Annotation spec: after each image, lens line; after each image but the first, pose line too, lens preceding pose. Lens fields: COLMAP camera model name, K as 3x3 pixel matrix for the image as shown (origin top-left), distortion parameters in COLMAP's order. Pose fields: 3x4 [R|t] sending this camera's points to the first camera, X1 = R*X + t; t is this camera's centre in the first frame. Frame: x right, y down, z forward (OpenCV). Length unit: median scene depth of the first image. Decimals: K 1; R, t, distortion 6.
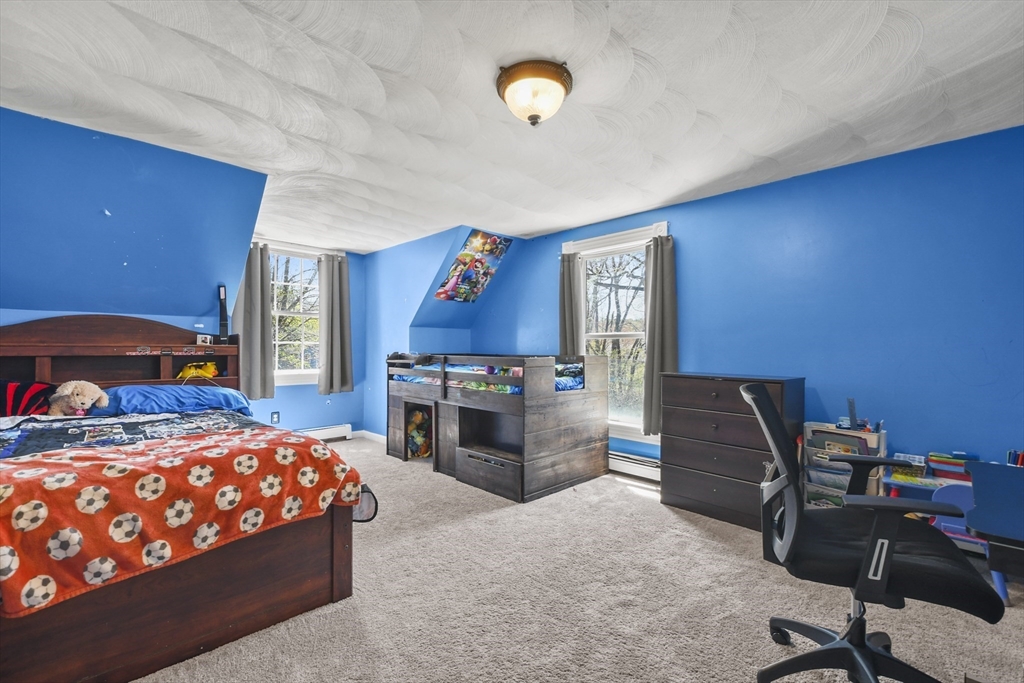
lens RADIAL K [[441.9, 0, 497.2], [0, 441.9, 346.2], [0, 0, 1]] dist [0.025012, -0.023808]
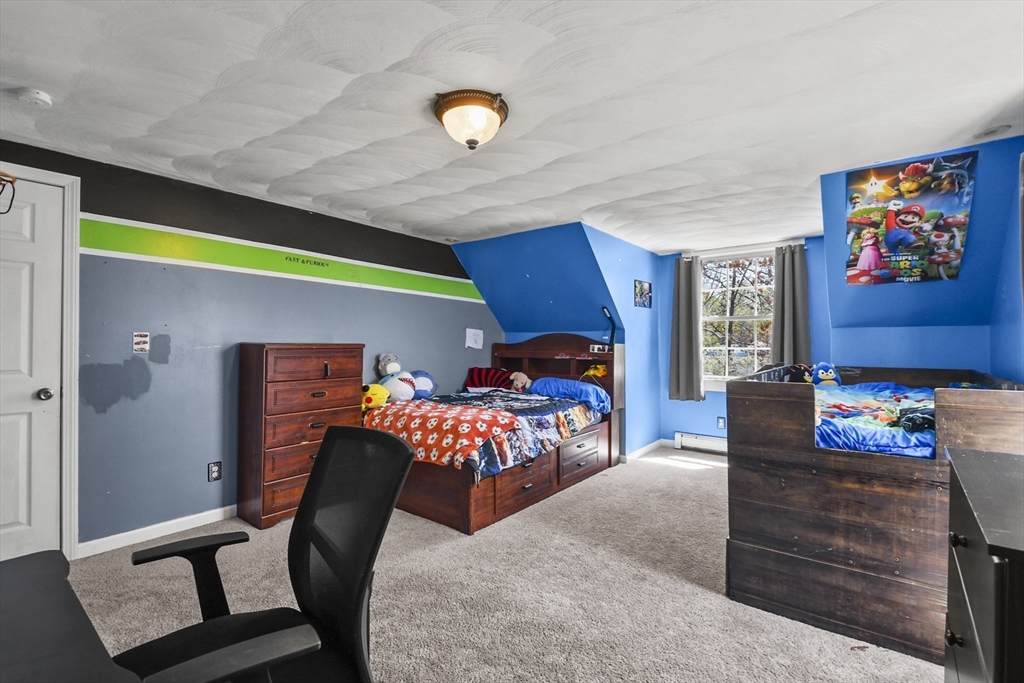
lens RADIAL K [[443.2, 0, 505.4], [0, 443.2, 343.6], [0, 0, 1]] dist [0.001732, -0.011113]
pose [[0.124241, -0.003386, -0.992246, 0.628336], [0.003127, 0.999991, -0.003021, -0.025435], [0.992247, -0.002727, 0.124251, 0.540176]]
